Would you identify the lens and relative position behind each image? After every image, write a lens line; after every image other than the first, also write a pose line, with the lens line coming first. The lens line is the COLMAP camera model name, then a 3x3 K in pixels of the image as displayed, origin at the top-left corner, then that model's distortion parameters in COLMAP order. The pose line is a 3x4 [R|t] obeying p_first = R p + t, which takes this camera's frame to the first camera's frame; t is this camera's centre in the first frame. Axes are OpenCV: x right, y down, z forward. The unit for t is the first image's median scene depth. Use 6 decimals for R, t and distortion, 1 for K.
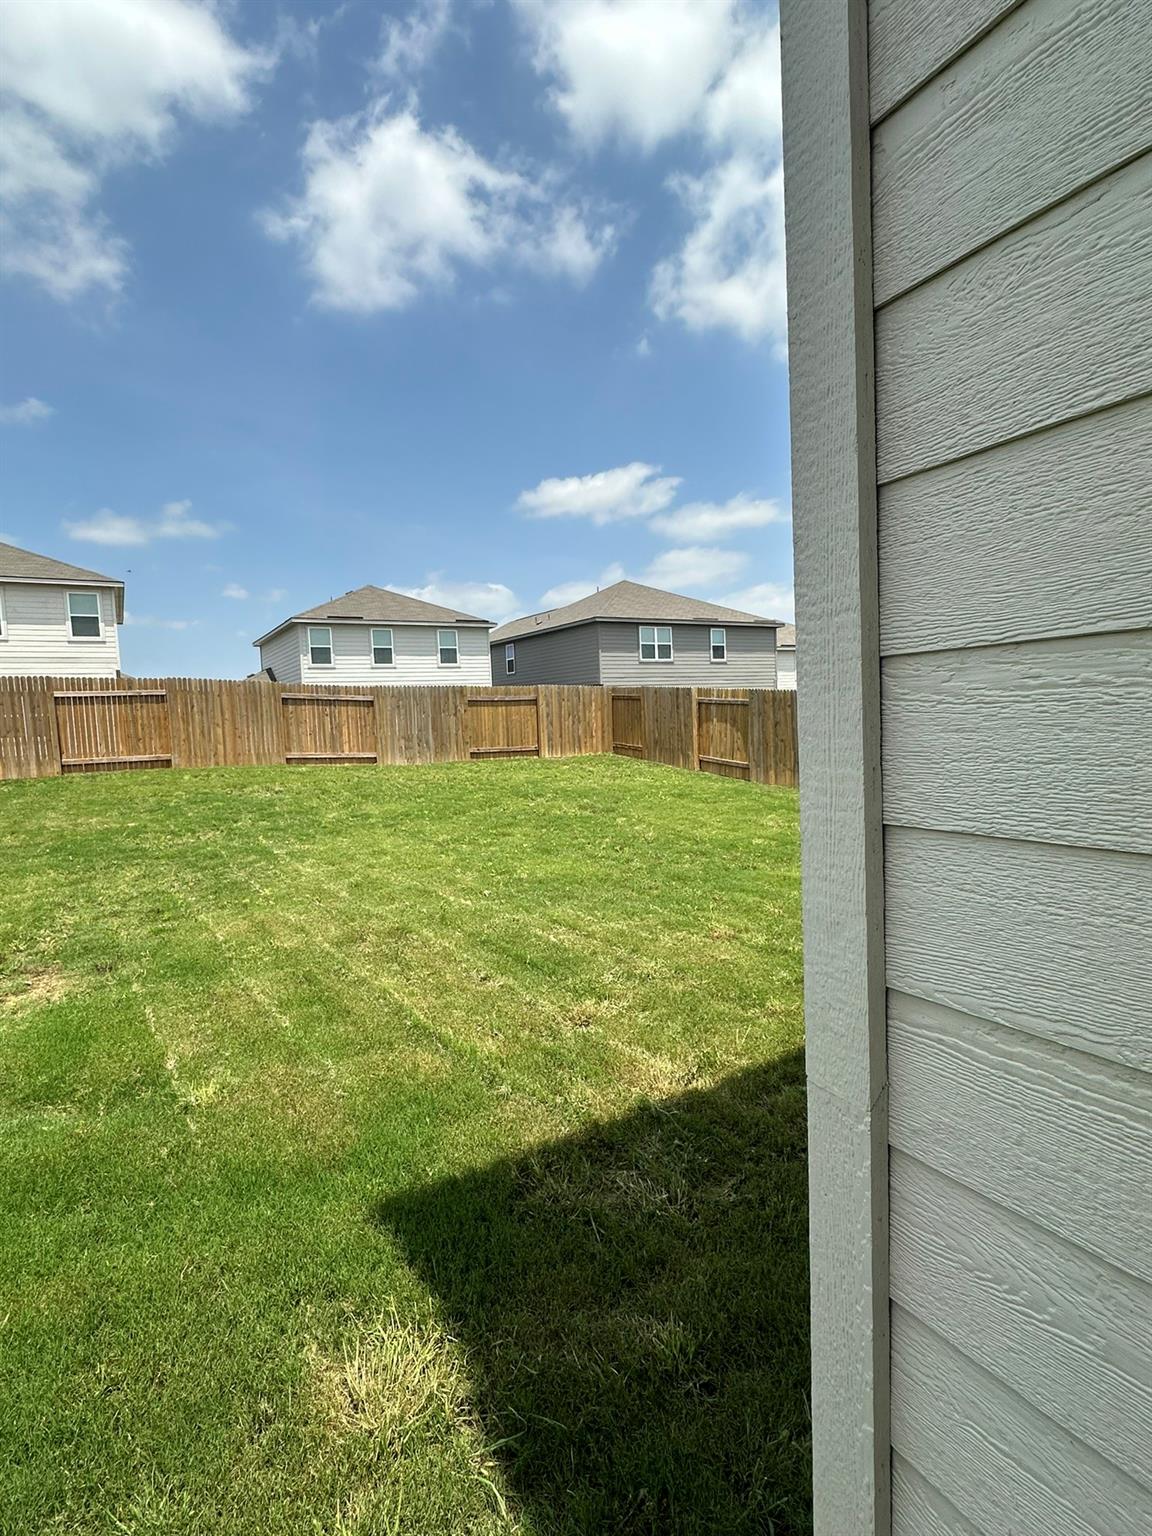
lens RADIAL K [[766.9, 0, 575.0], [0, 766.9, 763.5], [0, 0, 1]] dist [-0.002548, -0.000945]
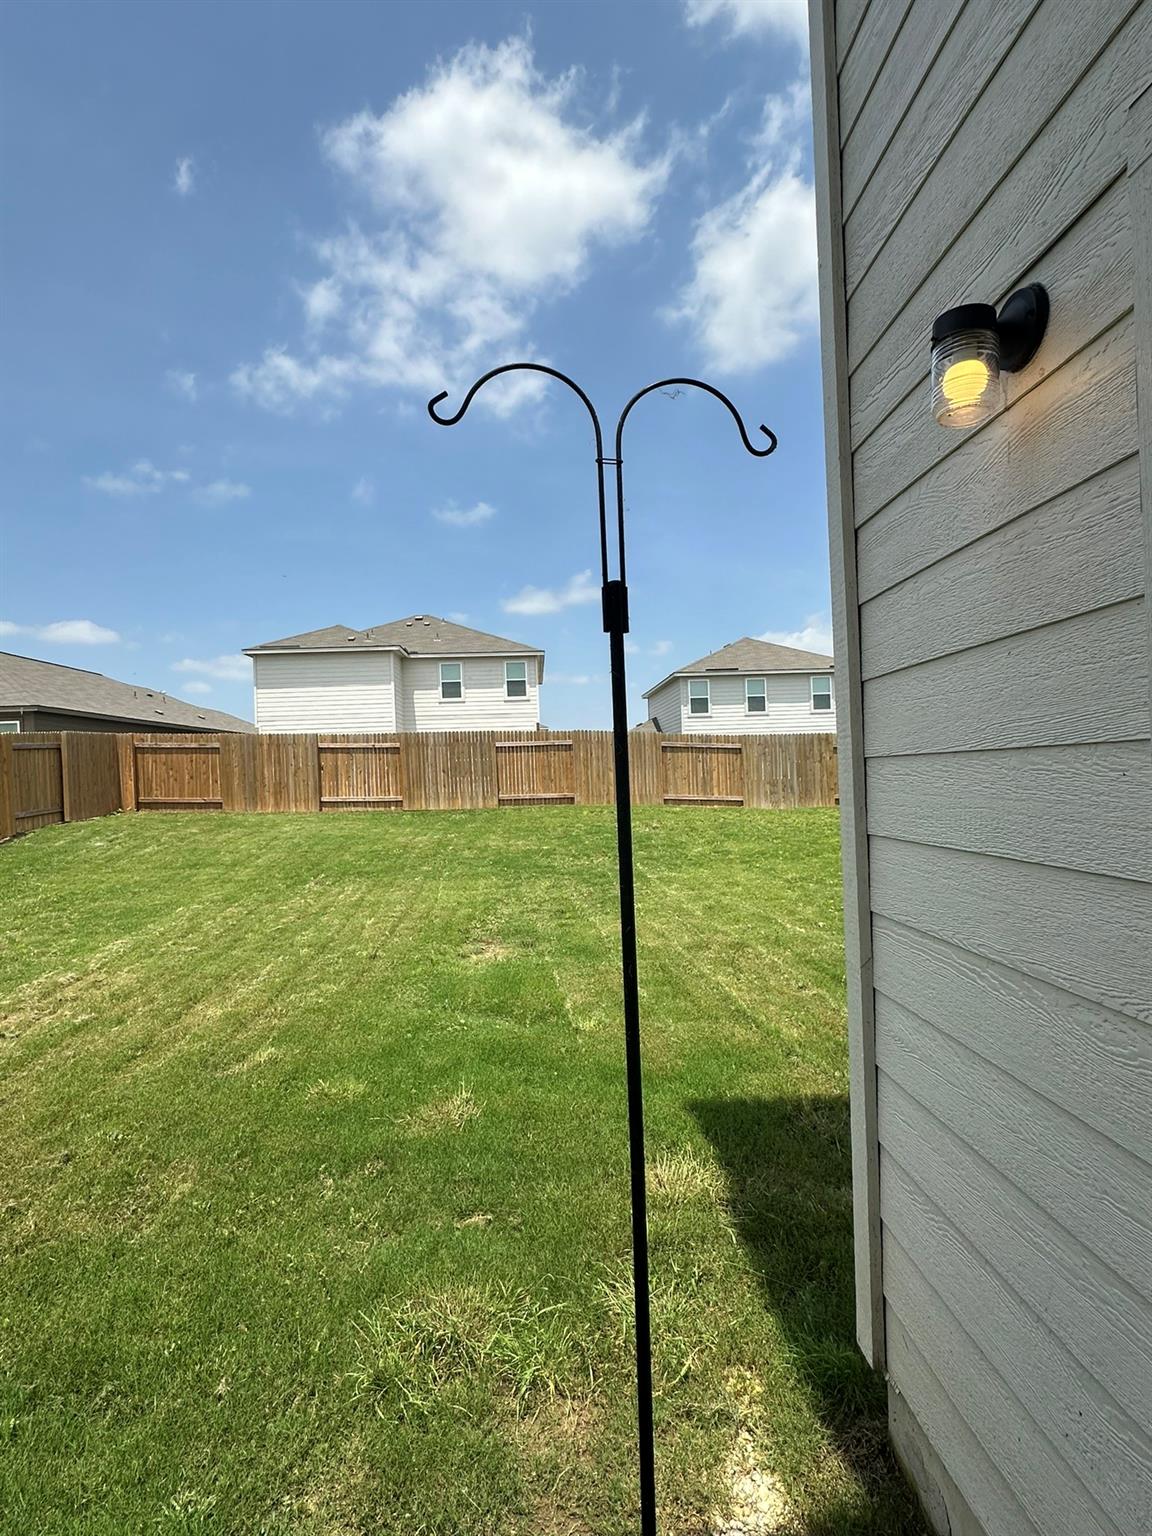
lens RADIAL K [[809.9, 0, 572.5], [0, 809.9, 773.4], [0, 0, 1]] dist [0.015640, 0.000118]
pose [[0.883641, 0.013297, -0.467977, 0.100794], [-0.033386, 0.998841, -0.034659, 0.001954], [0.466974, 0.046250, 0.883061, -0.195506]]
